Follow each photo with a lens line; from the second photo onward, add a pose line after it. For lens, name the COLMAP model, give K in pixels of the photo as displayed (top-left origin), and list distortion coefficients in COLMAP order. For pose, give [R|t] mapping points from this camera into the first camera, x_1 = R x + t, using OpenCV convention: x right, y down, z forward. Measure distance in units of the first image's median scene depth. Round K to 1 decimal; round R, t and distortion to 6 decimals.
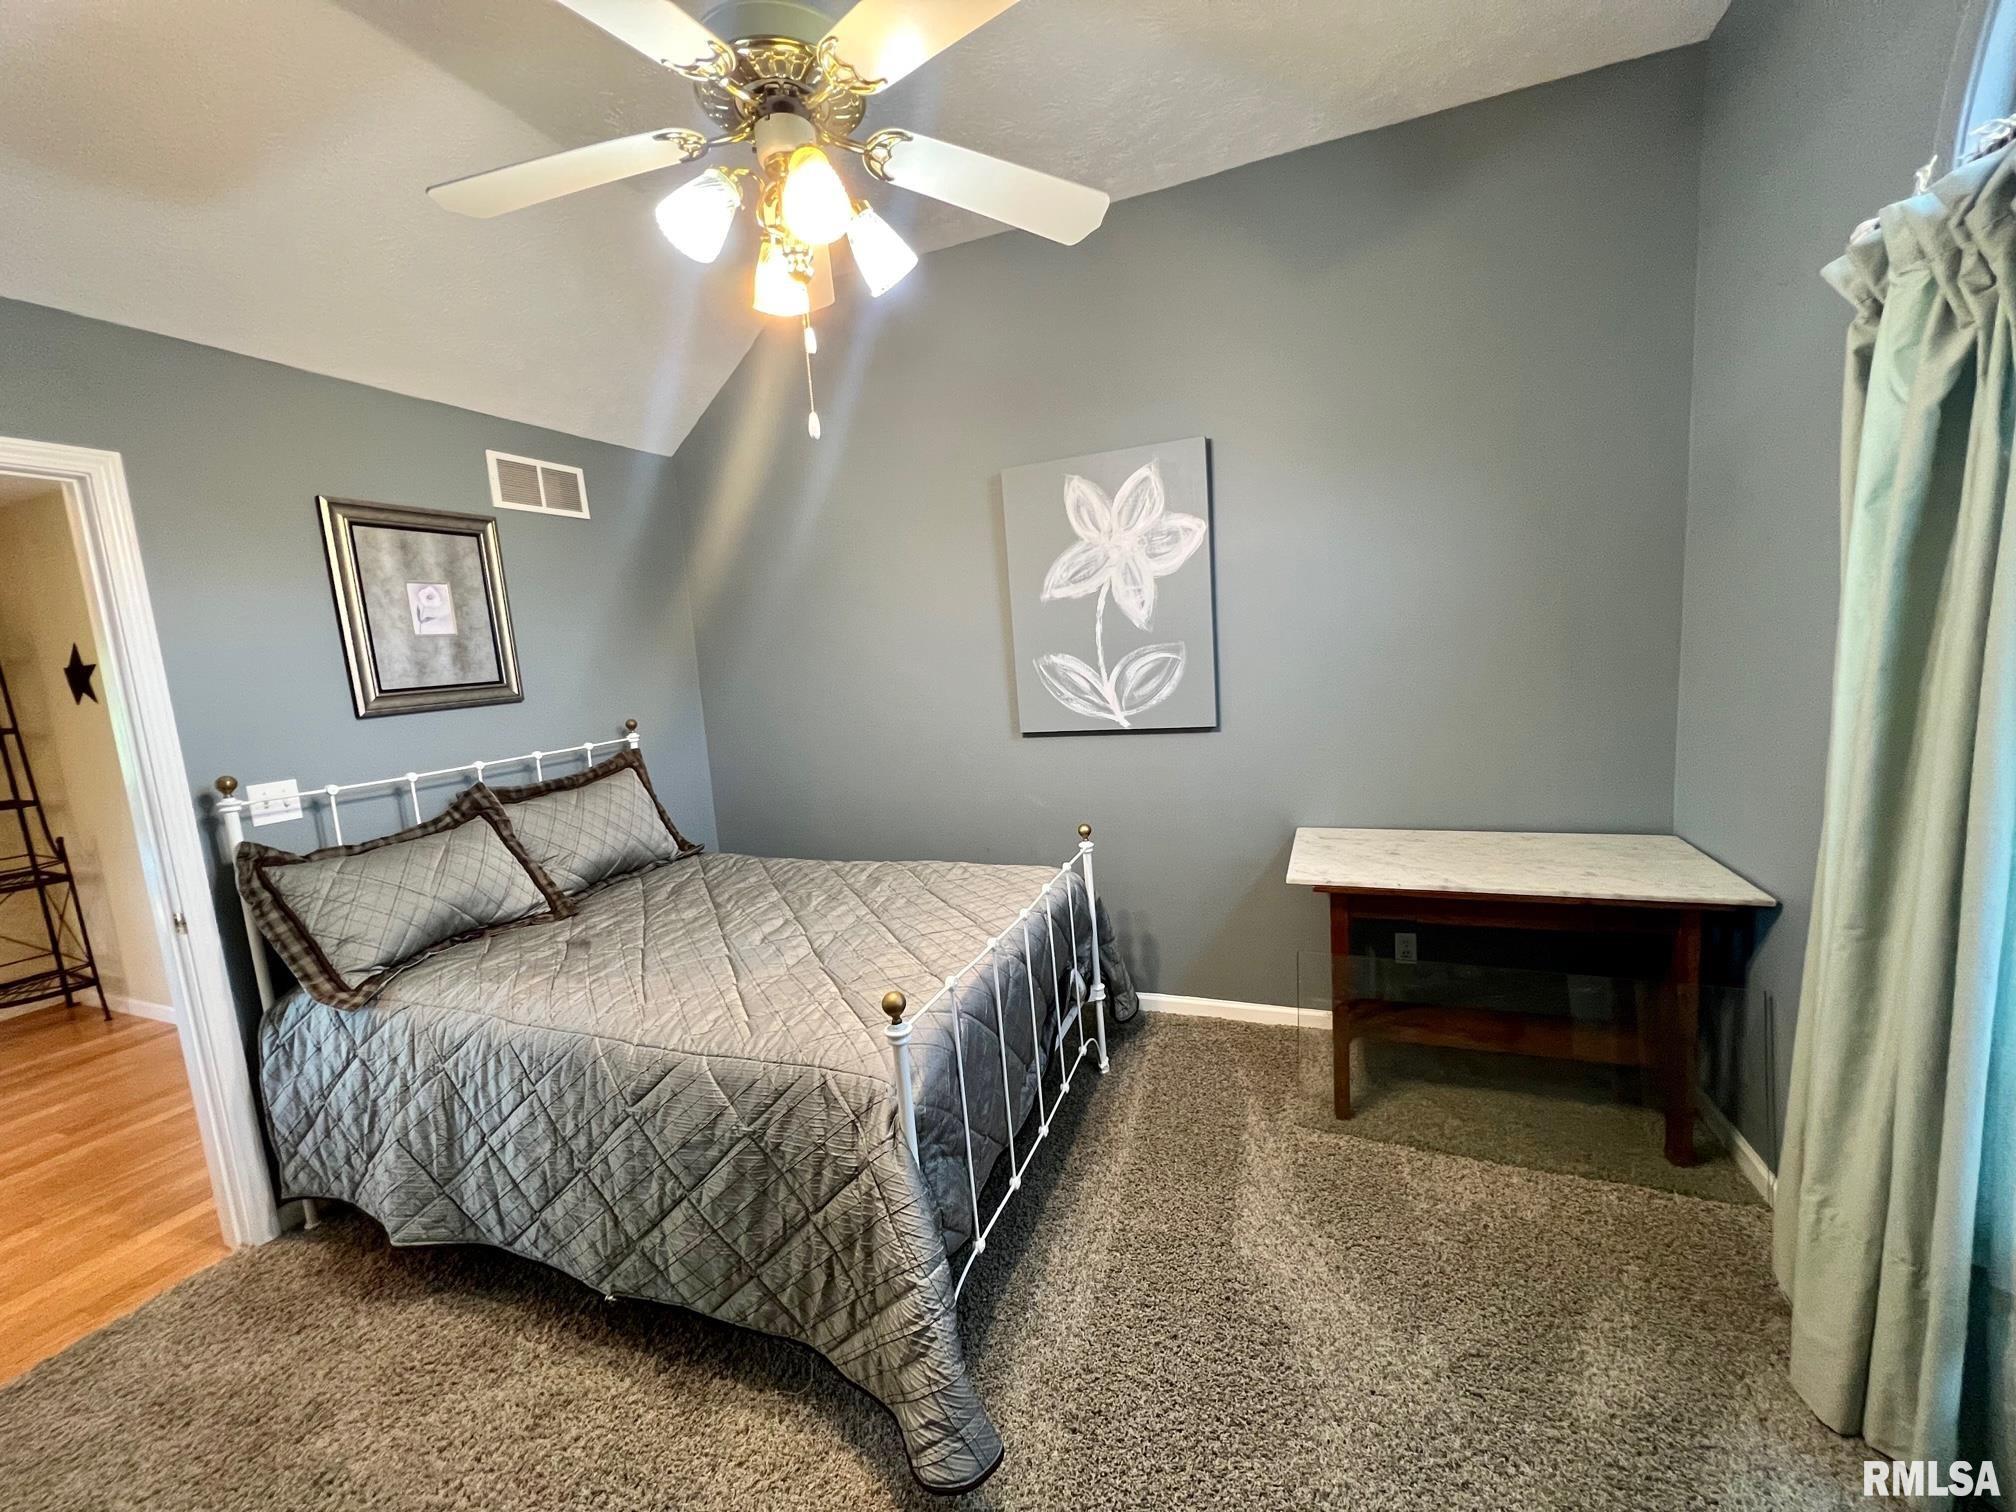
lens RADIAL K [[807.7, 0, 1008.5], [0, 807.7, 759.7], [0, 0, 1]] dist [0.000343, 0.000521]
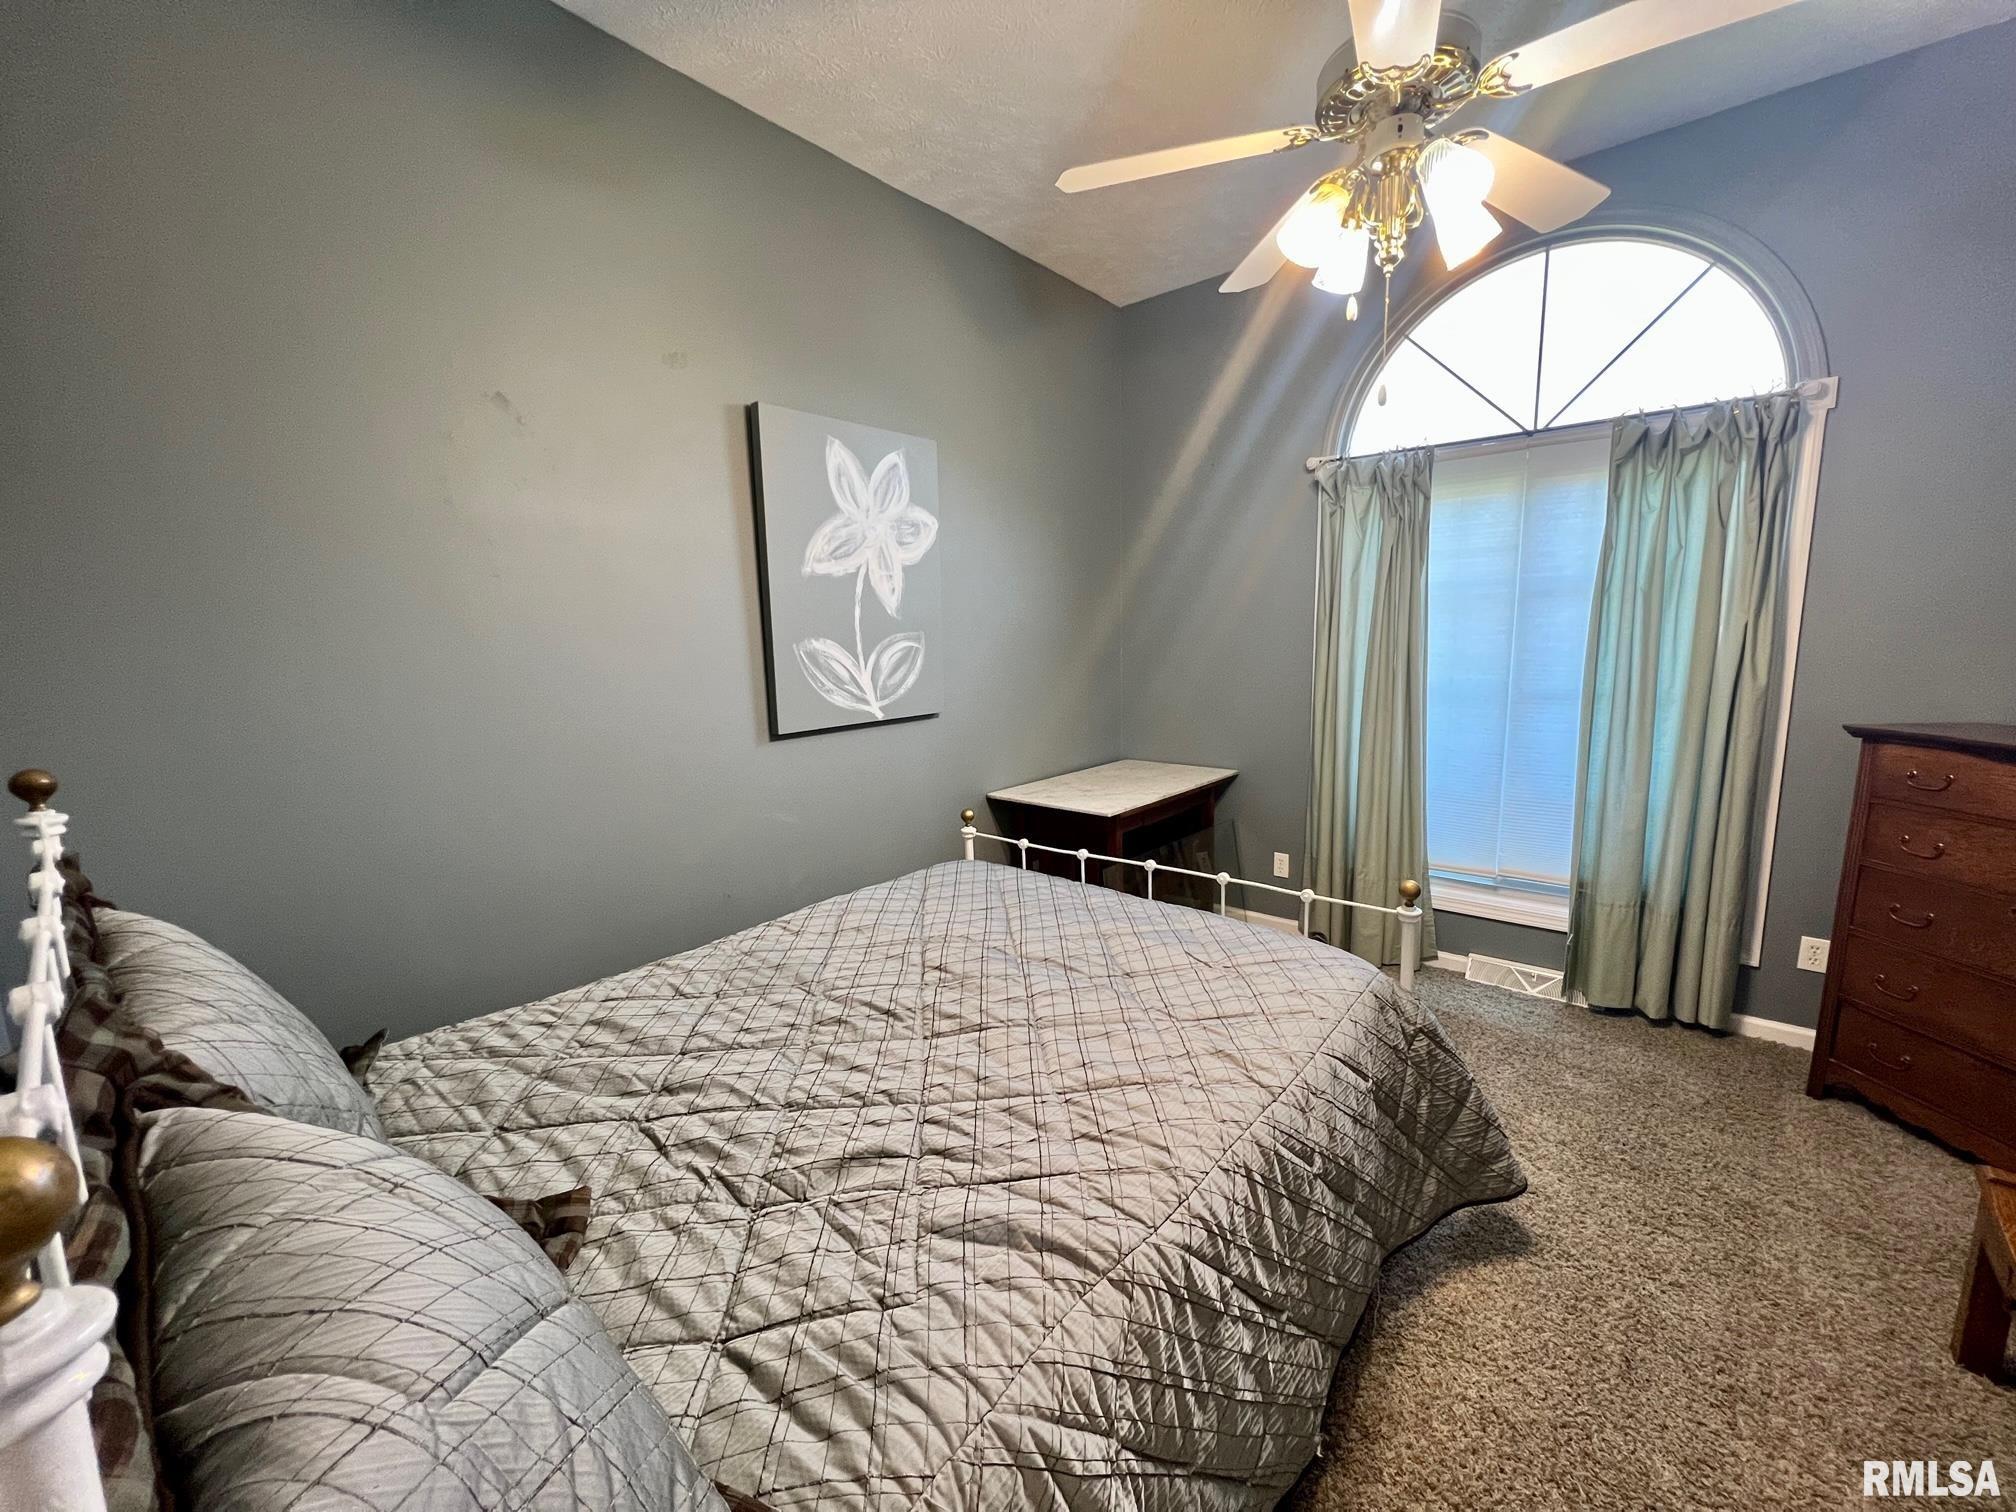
lens RADIAL K [[807.7, 0, 1009.1], [0, 807.7, 755.2], [0, 0, 1]] dist [0.000343, 0.000521]
pose [[0.326479, -0.084455, 0.941424, -0.716989], [0.134010, 0.990075, 0.042346, -0.017384], [-0.935656, 0.112335, 0.334556, 0.552944]]
